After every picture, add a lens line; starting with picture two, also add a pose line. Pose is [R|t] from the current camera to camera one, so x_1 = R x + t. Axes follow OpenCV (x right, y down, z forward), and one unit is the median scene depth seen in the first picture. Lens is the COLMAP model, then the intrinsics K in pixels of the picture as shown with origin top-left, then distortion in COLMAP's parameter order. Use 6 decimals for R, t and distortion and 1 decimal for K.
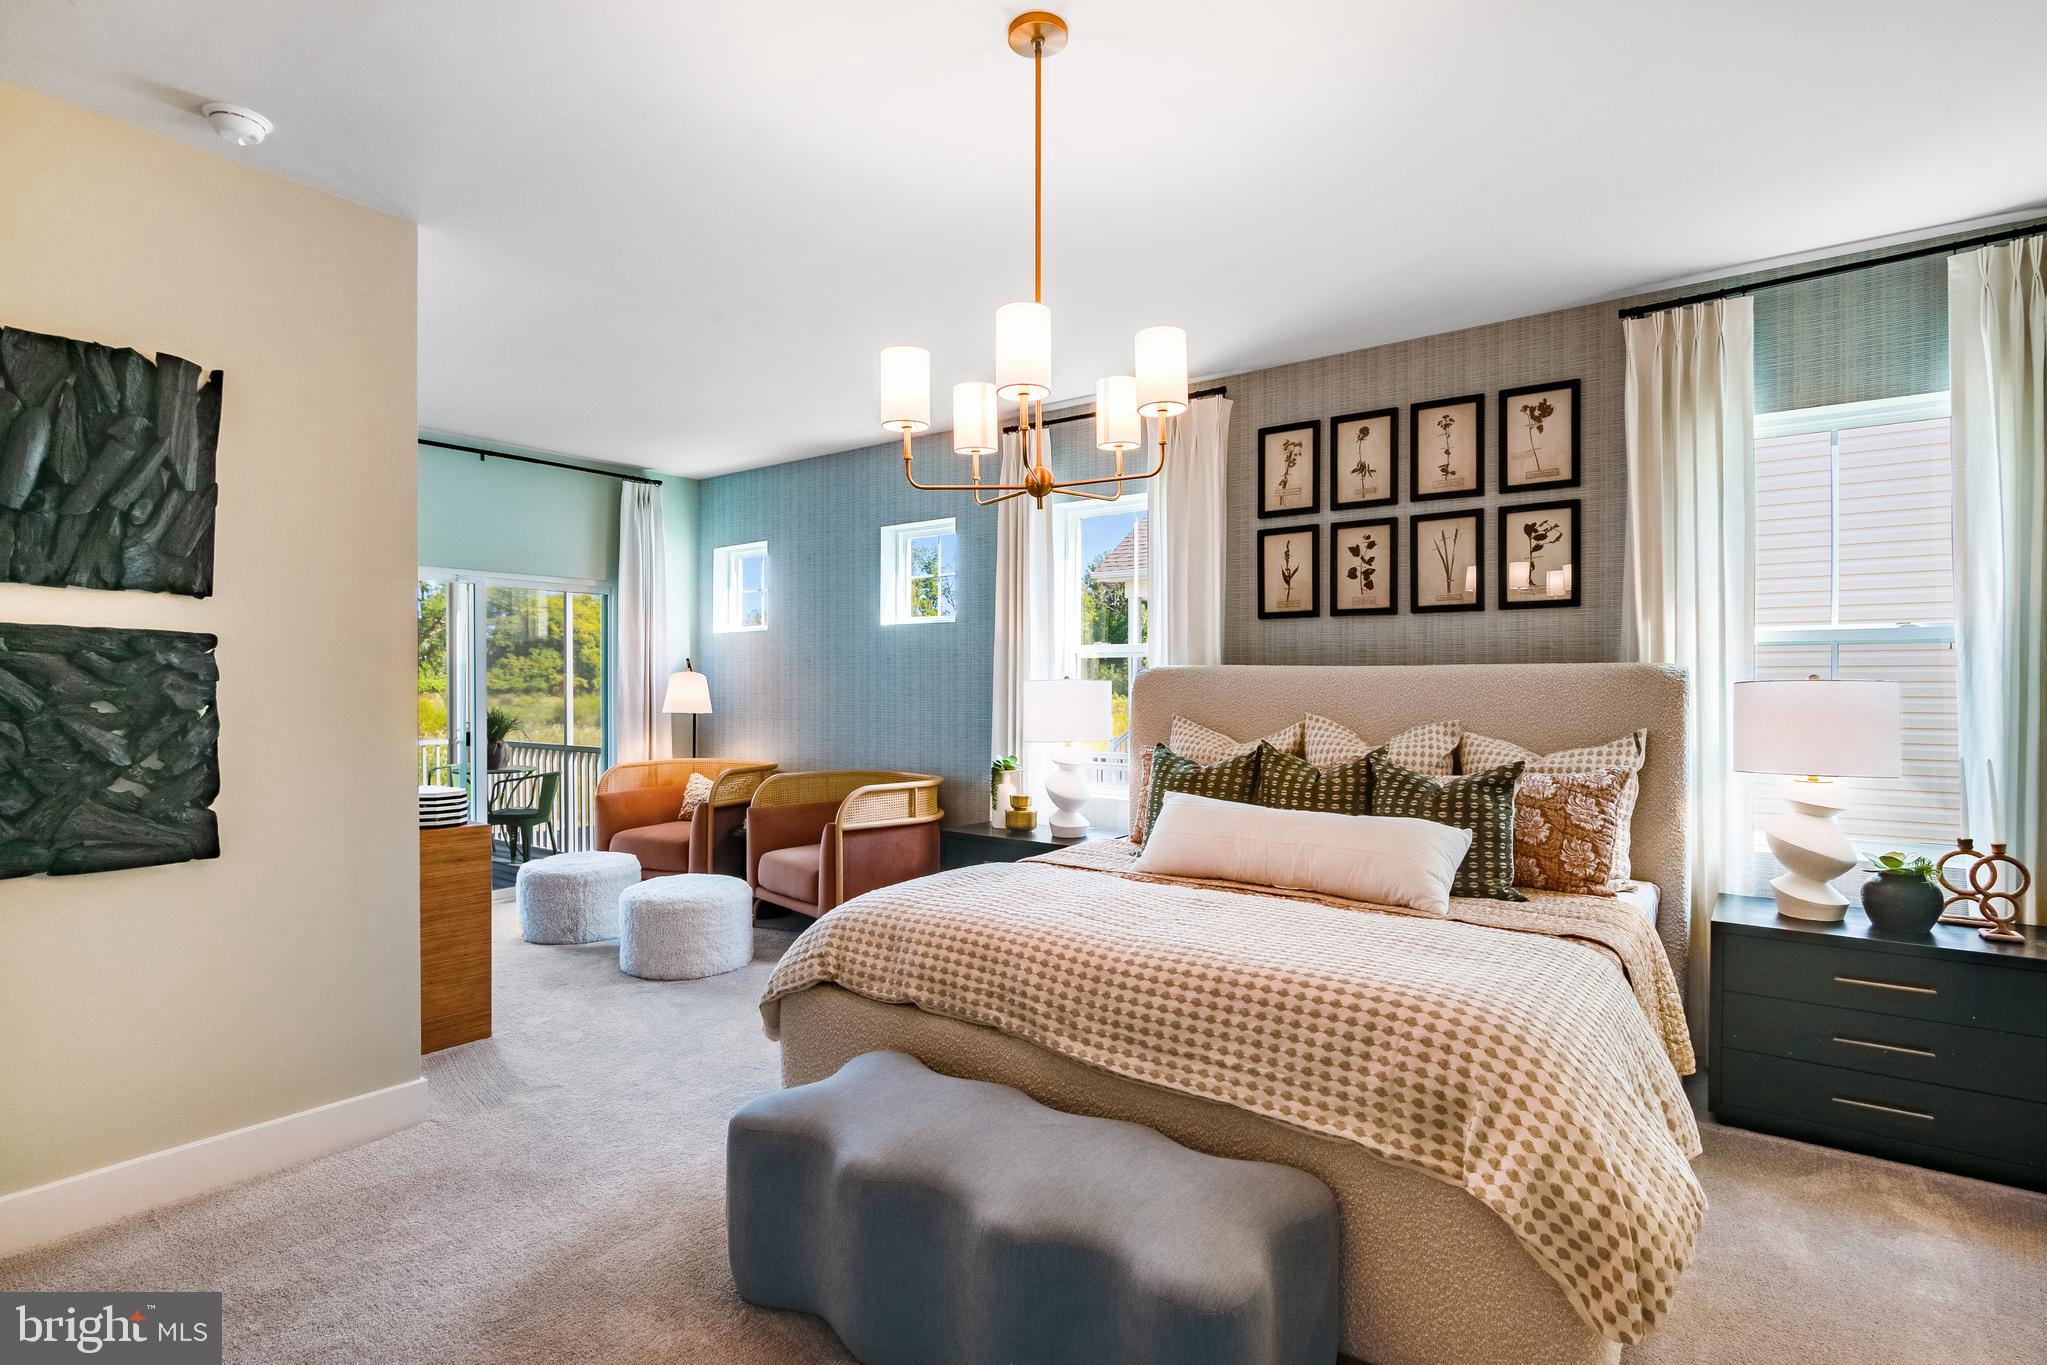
lens RADIAL K [[1028.9, 0, 1023.5], [0, 1028.9, 682.5], [0, 0, 1]] dist [-0.006854, -0.000993]
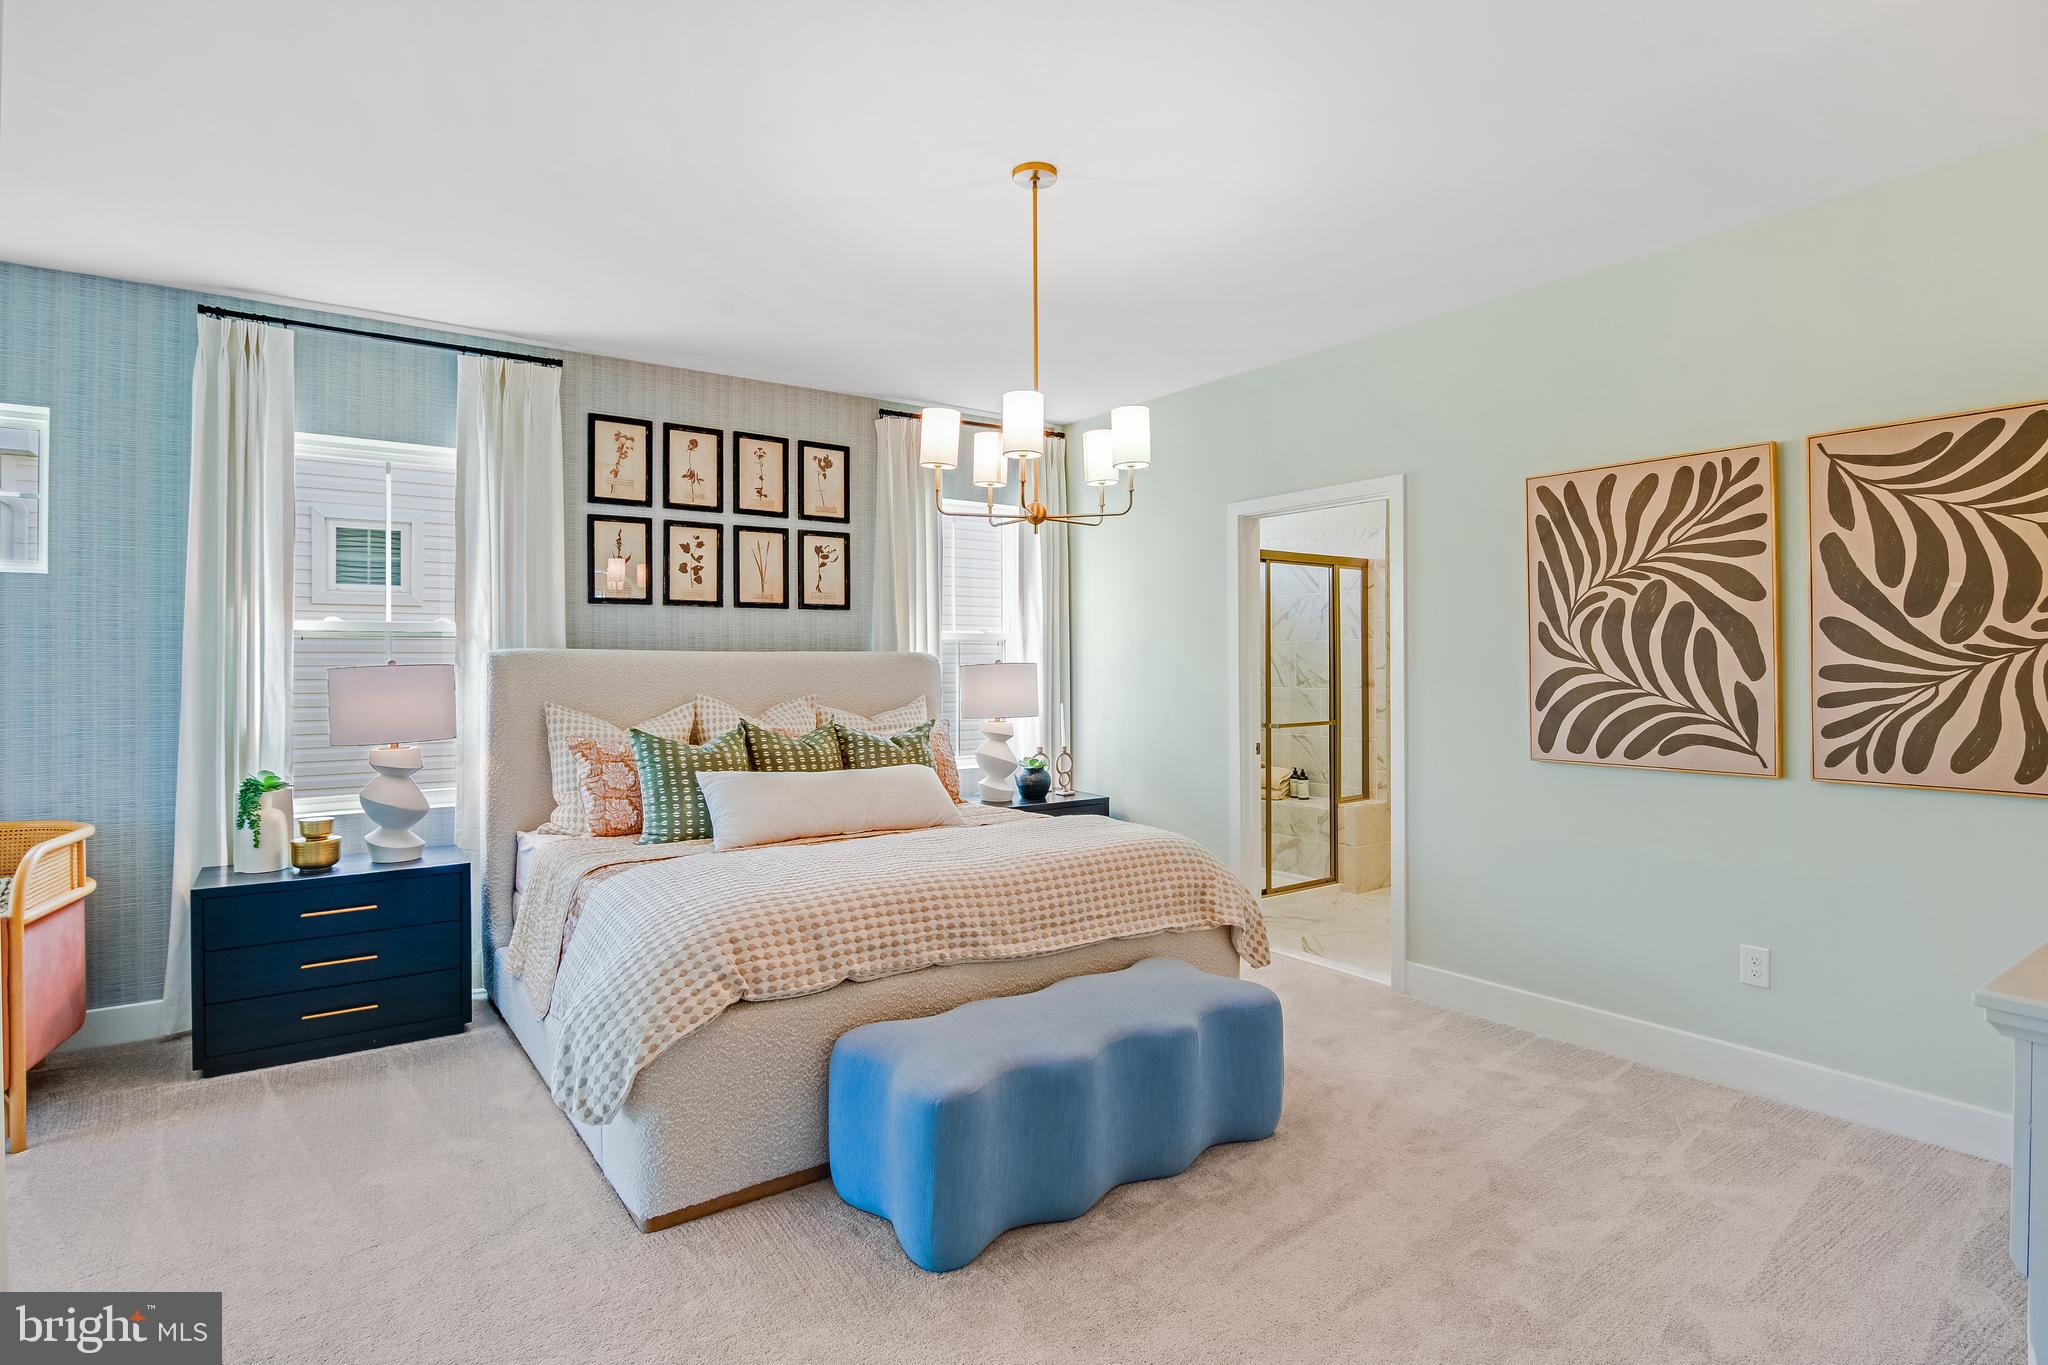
lens RADIAL K [[1009.8, 0, 1025.3], [0, 1009.8, 666.5], [0, 0, 1]] dist [-0.000086, 0.000714]
pose [[0.296726, -0.005685, 0.954946, -0.661515], [0.007060, 0.999968, 0.003759, -0.001206], [-0.954937, 0.005627, 0.296757, 0.348949]]
